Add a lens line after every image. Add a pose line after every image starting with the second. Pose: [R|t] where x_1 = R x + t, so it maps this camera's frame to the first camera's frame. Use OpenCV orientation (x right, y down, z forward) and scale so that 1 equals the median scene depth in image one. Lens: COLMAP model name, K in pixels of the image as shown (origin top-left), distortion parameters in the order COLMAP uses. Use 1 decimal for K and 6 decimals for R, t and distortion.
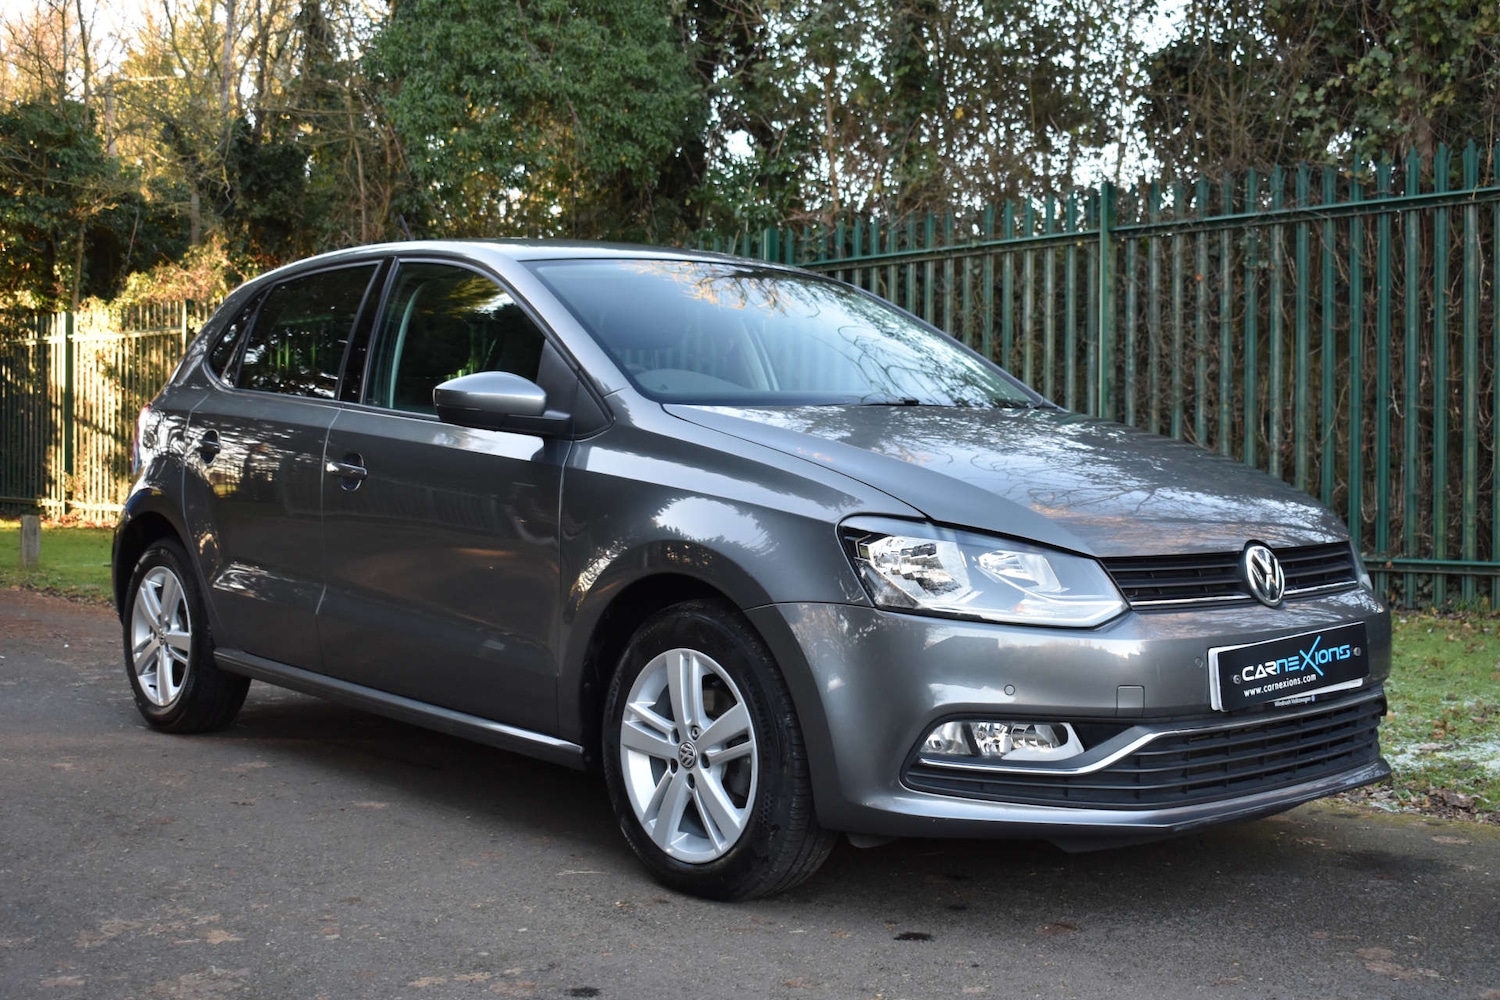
lens RADIAL K [[1828.9, 0, 749.9], [0, 1828.9, 501.0], [0, 0, 1]] dist [-0.050760, -0.008918]
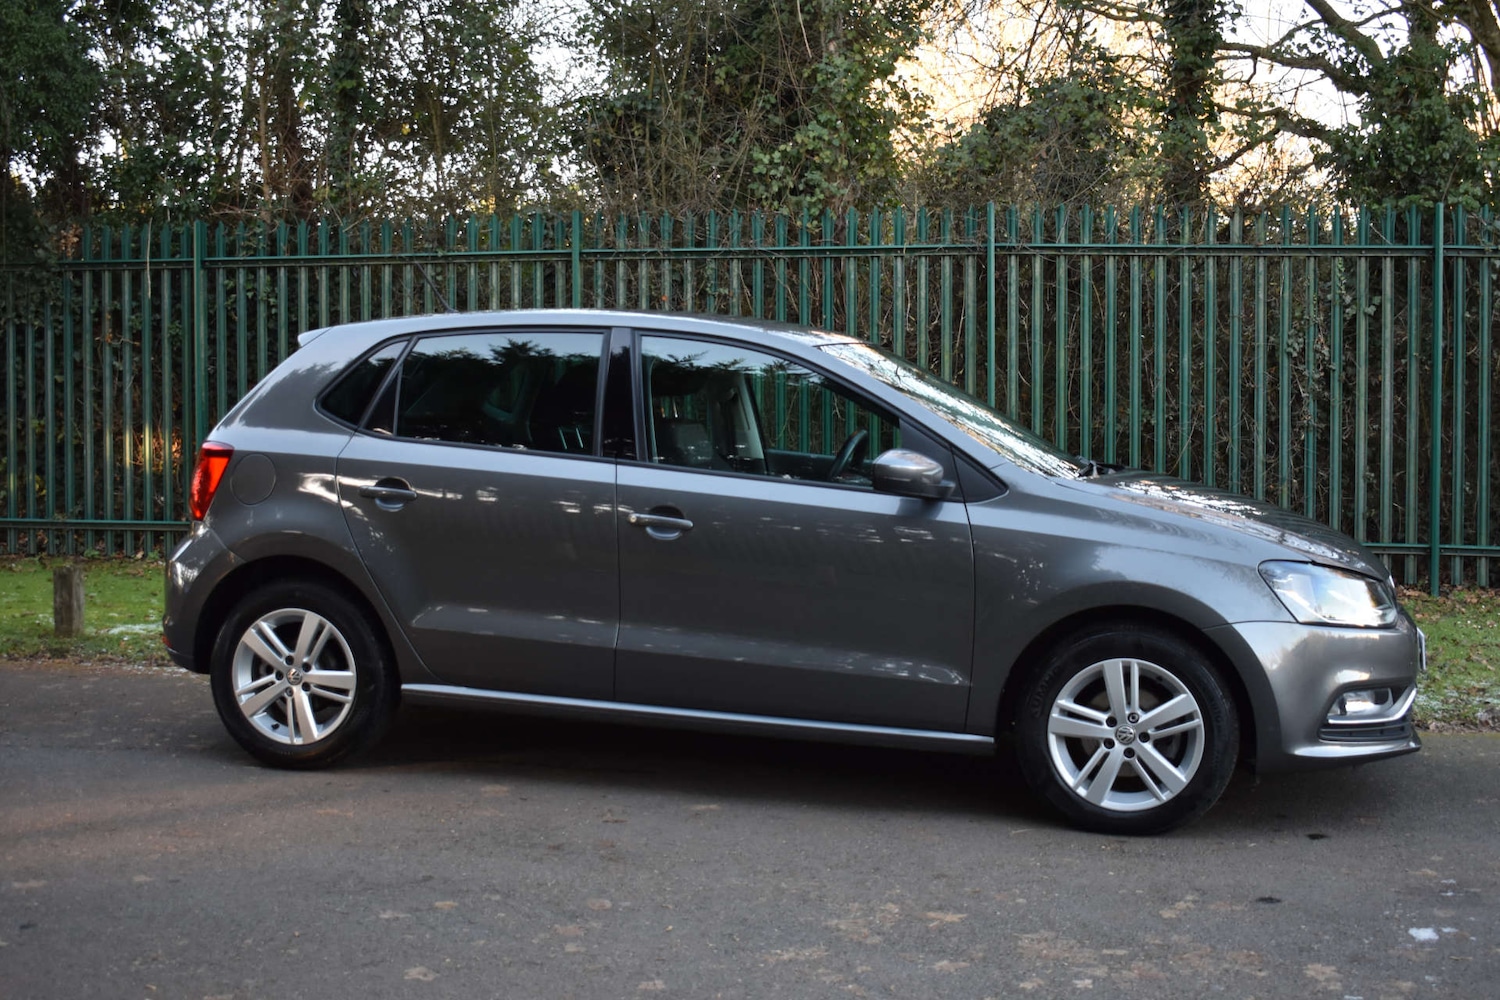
lens RADIAL K [[1745.6, 0, 751.0], [0, 1745.6, 502.7], [0, 0, 1]] dist [-0.060304, 0.008962]
pose [[0.820045, -0.027493, 0.571638, -0.367739], [0.007119, 0.999258, 0.037846, -0.032254], [-0.572255, -0.026966, 0.819633, 0.030261]]
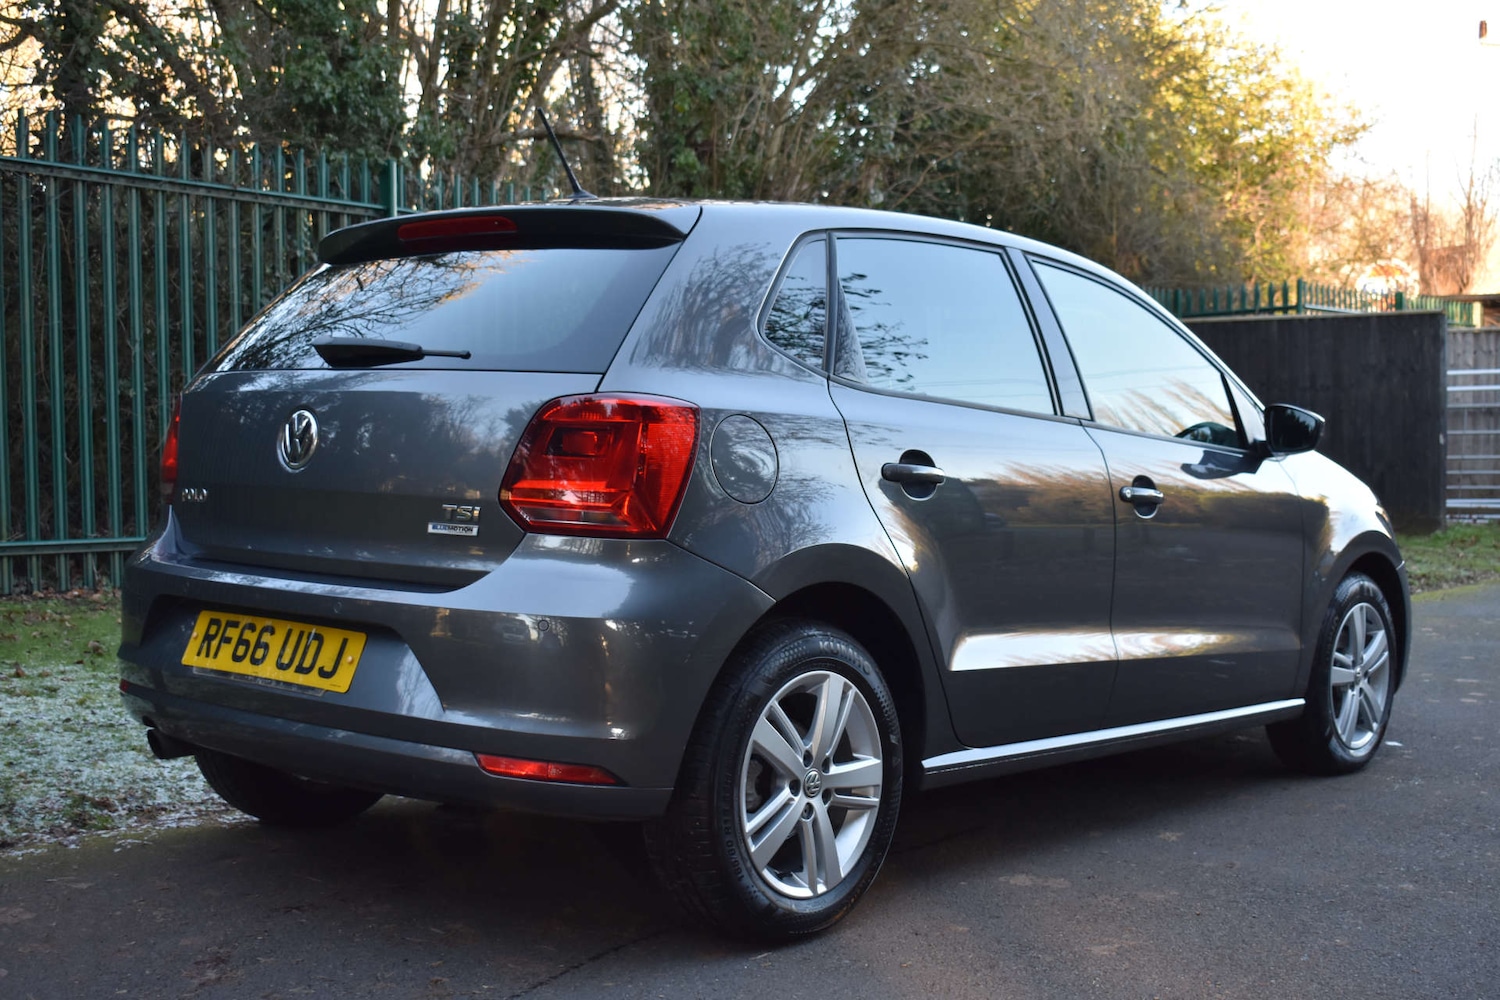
lens RADIAL K [[1871.7, 0, 751.5], [0, 1871.7, 499.1], [0, 0, 1]] dist [-0.050975, 0.006580]
pose [[-0.130621, -0.058046, 0.989732, -0.512071], [-0.000810, 0.998291, 0.058441, -0.041701], [-0.991432, 0.006832, -0.130444, 0.598603]]
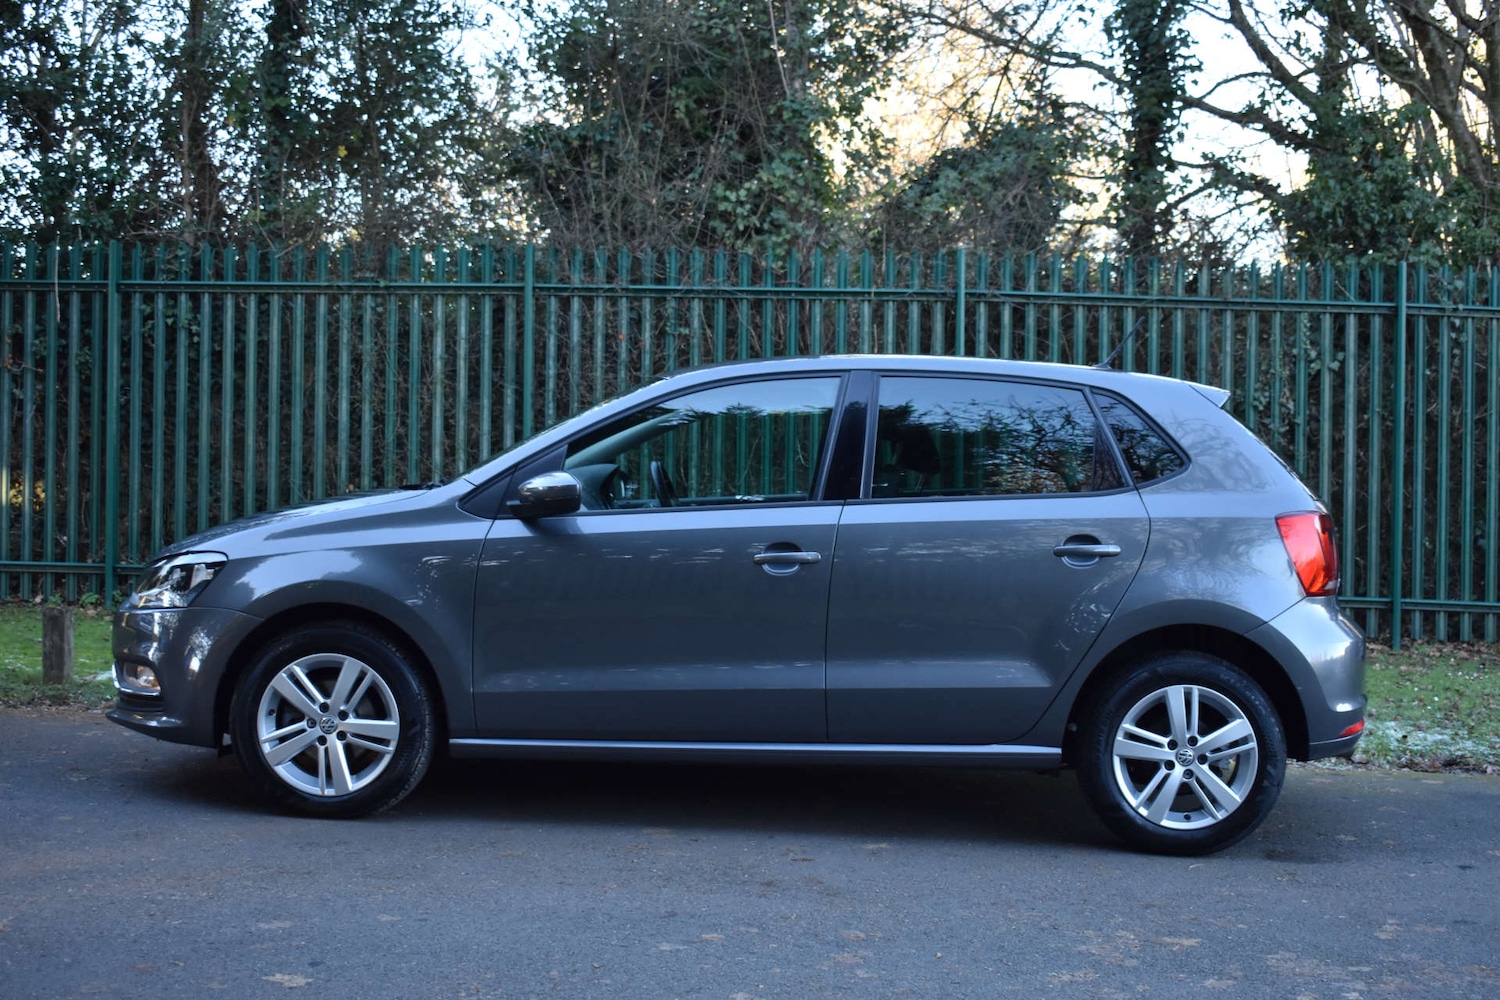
lens RADIAL K [[1871.7, 0, 751.5], [0, 1871.7, 499.1], [0, 0, 1]] dist [-0.050975, 0.006580]
pose [[0.745948, 0.001023, 0.666004, -0.483827], [-0.008427, 0.999933, 0.007902, -0.030773], [-0.665951, -0.011507, 0.745906, 0.066660]]
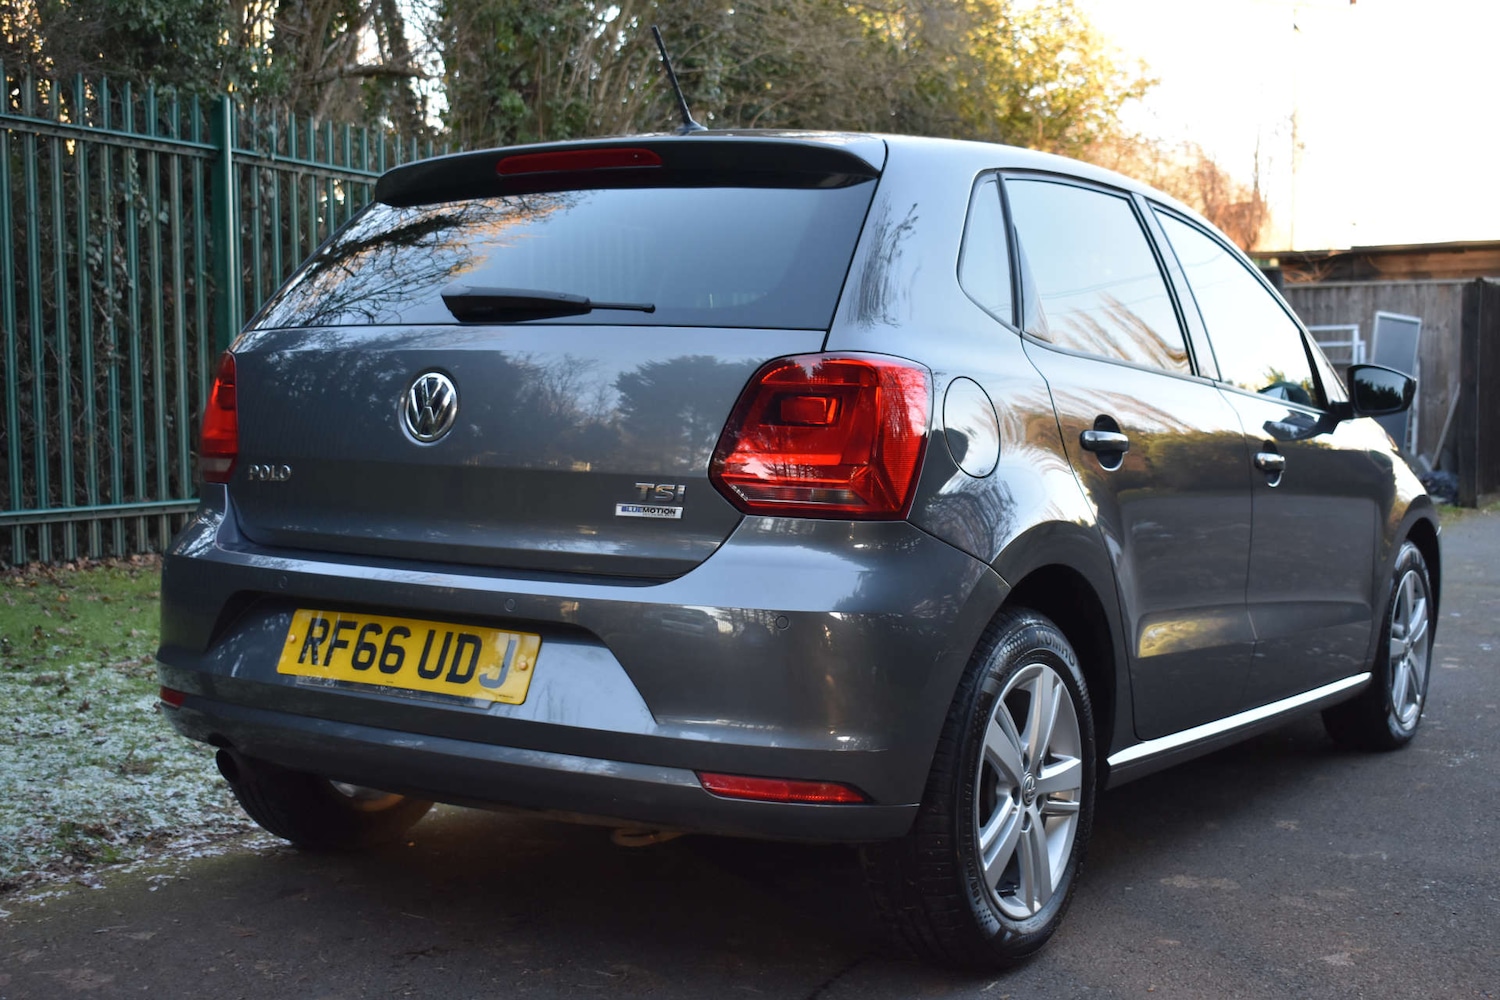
lens RADIAL K [[1921.1, 0, 749.5], [0, 1921.1, 502.4], [0, 0, 1]] dist [-0.039022, -0.023241]
pose [[-0.268881, -0.077549, 0.960046, -0.462899], [-0.000028, 0.996754, 0.080506, -0.041870], [-0.963173, 0.021620, -0.268010, 0.670796]]
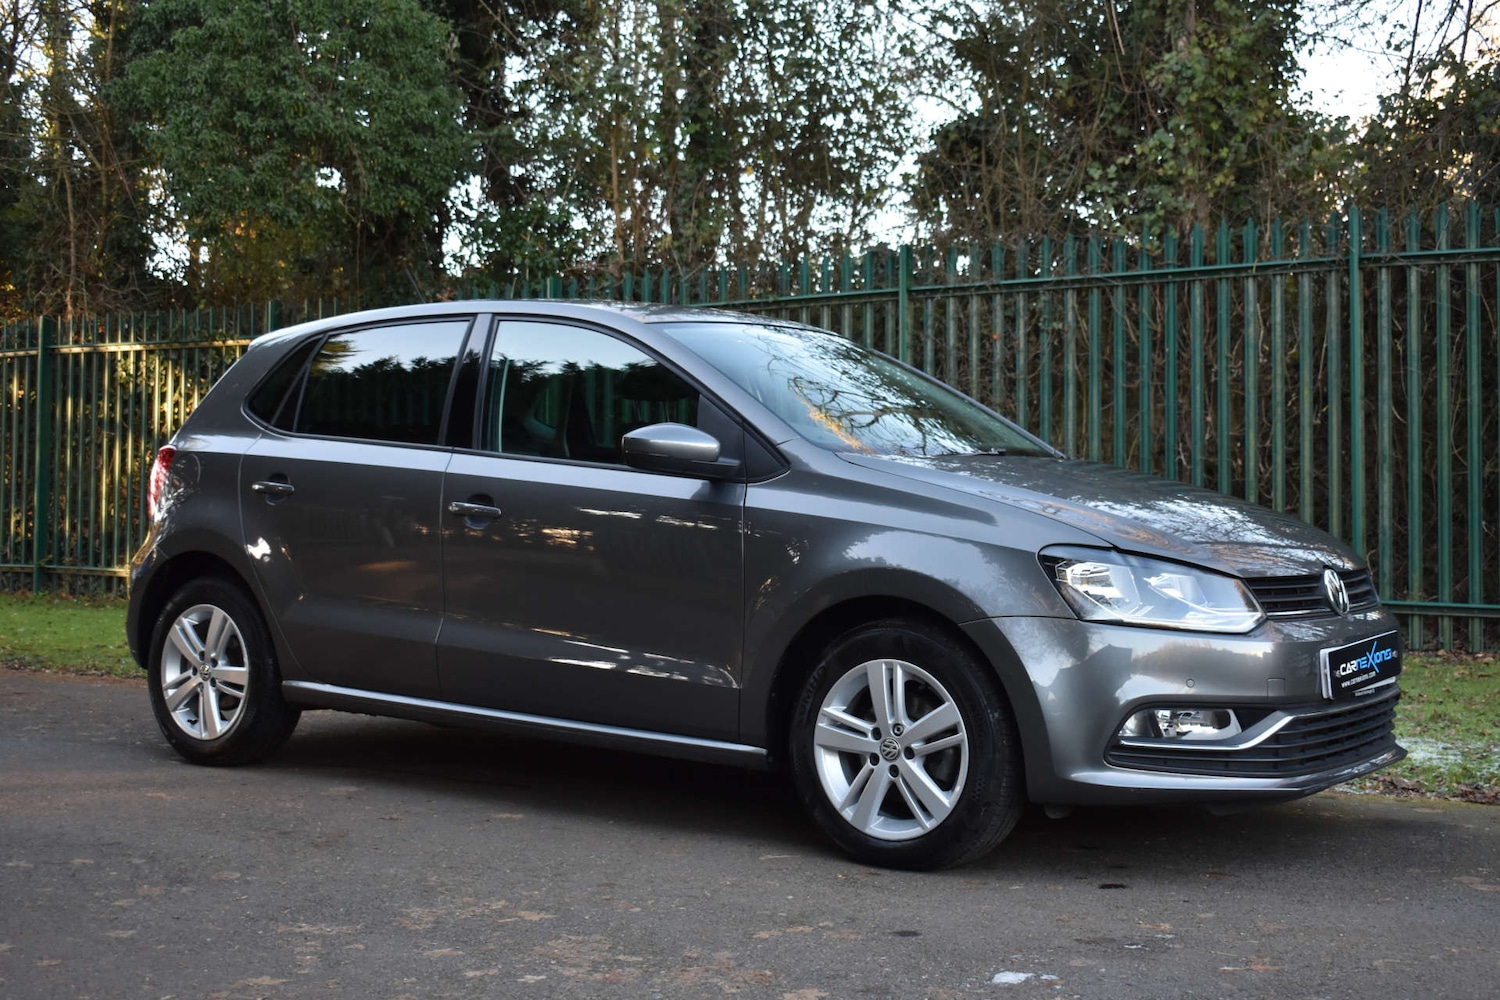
lens RADIAL K [[1933.7, 0, 748.4], [0, 1933.7, 502.4], [0, 0, 1]] dist [-0.045960, 0.006362]
pose [[0.976274, 0.002574, 0.216526, -0.142646], [0.003197, 0.999649, -0.026301, 0.004262], [-0.216517, 0.026369, 0.975923, -0.074340]]
